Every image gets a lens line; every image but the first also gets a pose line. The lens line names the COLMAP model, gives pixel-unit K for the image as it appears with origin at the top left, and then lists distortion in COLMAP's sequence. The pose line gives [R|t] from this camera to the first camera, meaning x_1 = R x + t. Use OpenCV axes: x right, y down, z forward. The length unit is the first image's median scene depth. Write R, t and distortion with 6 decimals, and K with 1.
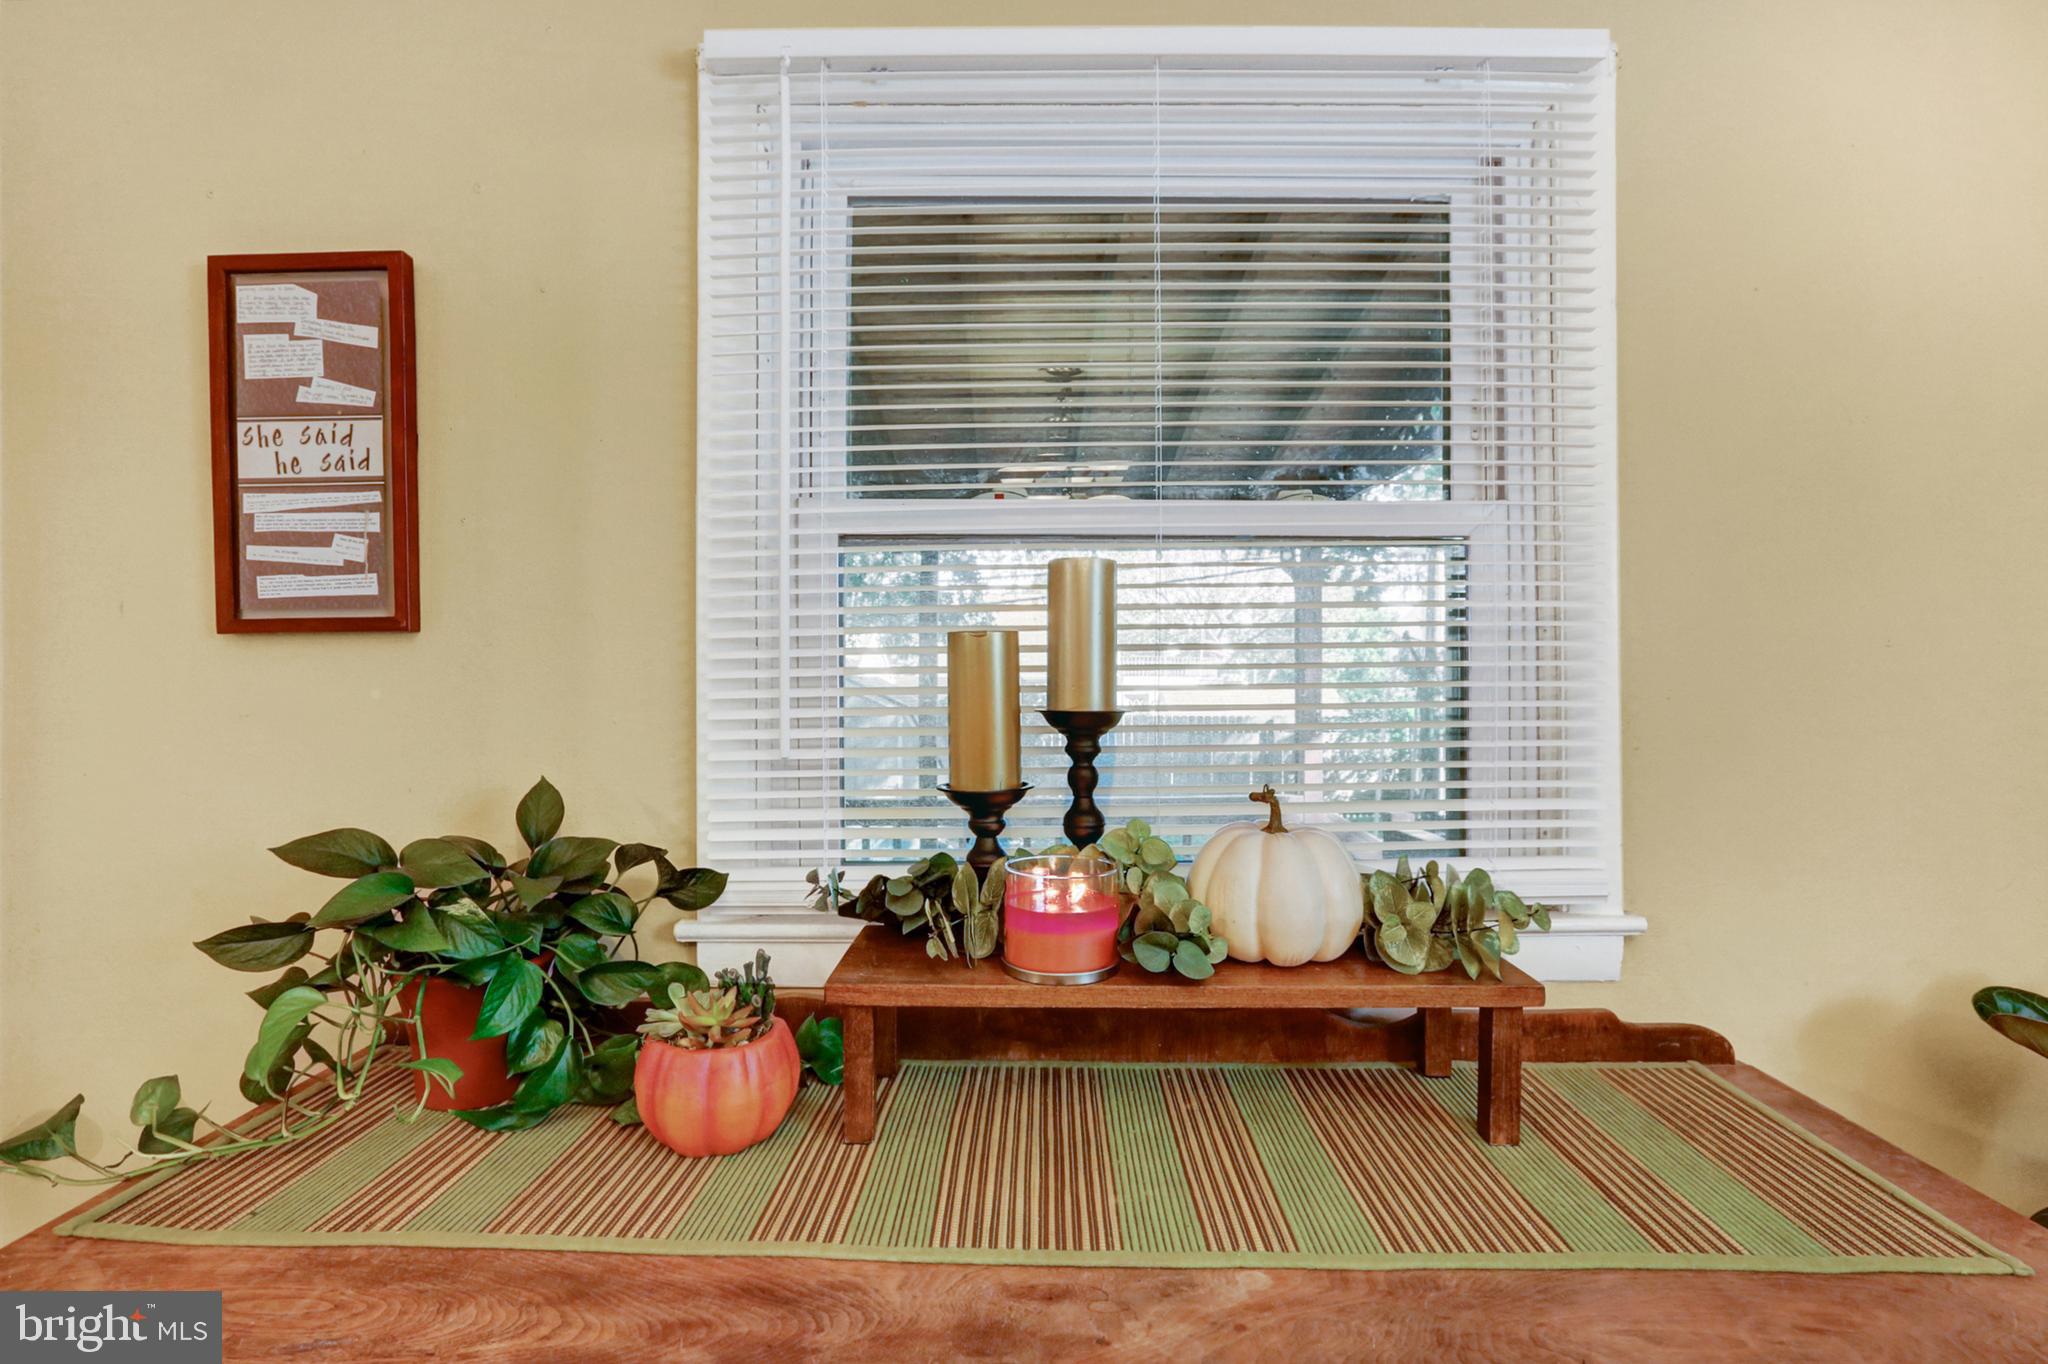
lens RADIAL K [[950.5, 0, 1008.4], [0, 950.5, 673.3], [0, 0, 1]] dist [-0.046559, 0.012449]
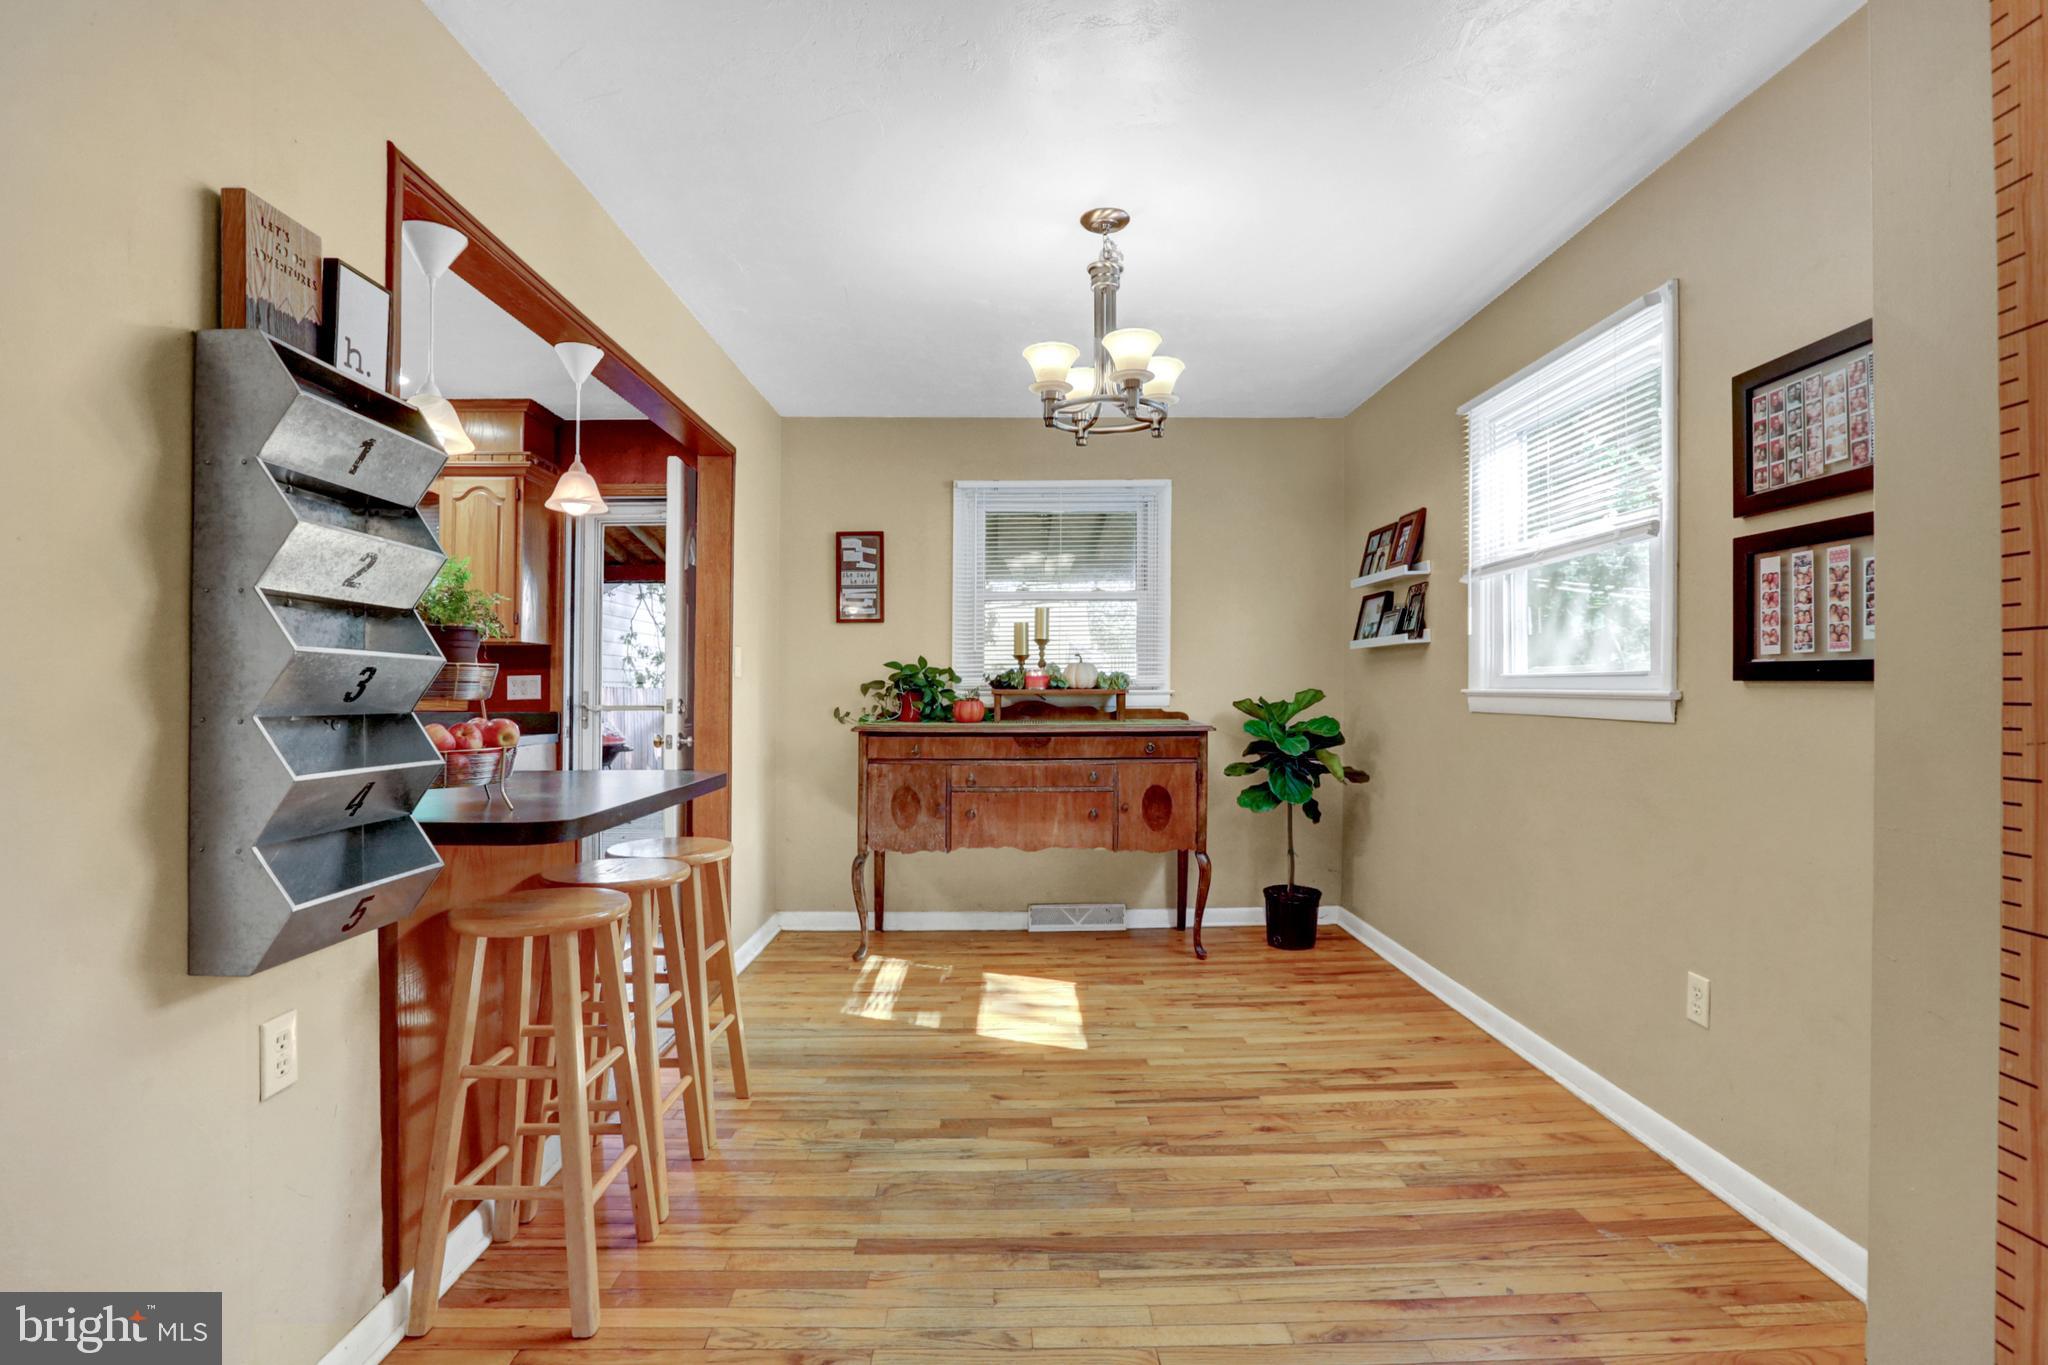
lens RADIAL K [[950.5, 0, 1036.2], [0, 950.5, 704.4], [0, 0, 1]] dist [-0.046559, 0.012449]
pose [[0.999921, 0.000777, 0.012516, -0.008938], [-0.000997, 0.999845, 0.017581, 0.257049], [-0.012501, -0.017592, 0.999767, -3.389582]]
